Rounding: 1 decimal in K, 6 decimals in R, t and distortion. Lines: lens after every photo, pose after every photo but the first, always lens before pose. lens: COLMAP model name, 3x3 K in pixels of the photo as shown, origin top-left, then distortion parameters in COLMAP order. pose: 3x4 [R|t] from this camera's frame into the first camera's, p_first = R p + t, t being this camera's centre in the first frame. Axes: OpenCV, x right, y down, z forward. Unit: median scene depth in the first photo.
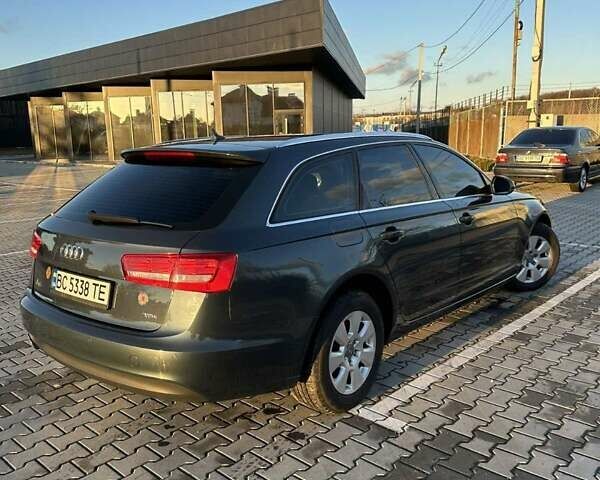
lens RADIAL K [[555.6, 0, 303.6], [0, 555.6, 242.9], [0, 0, 1]] dist [0.032156, 0.000000]
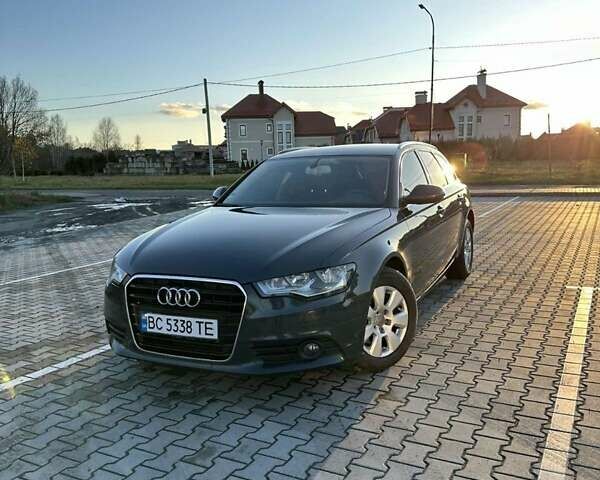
lens RADIAL K [[555.6, 0, 303.5], [0, 555.6, 233.8], [0, 0, 1]] dist [0.032156, 0.000000]
pose [[-0.965530, 0.087610, -0.245103, 0.401584], [0.008294, 0.951530, 0.307444, -0.312461], [0.260158, 0.294814, -0.919458, 1.774615]]
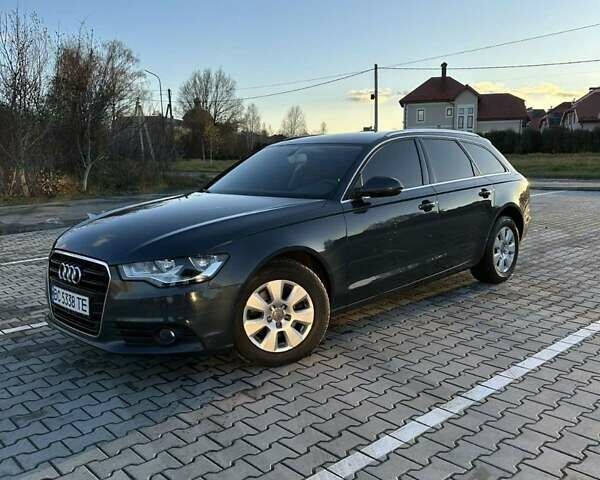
lens RADIAL K [[555.6, 0, 298.1], [0, 555.6, 243.8], [0, 0, 1]] dist [0.032156, 0.000000]
pose [[-0.996330, 0.034103, 0.078503, 0.082809], [0.058666, 0.939949, 0.336236, -0.300637], [-0.062322, 0.339608, -0.938500, 1.790962]]
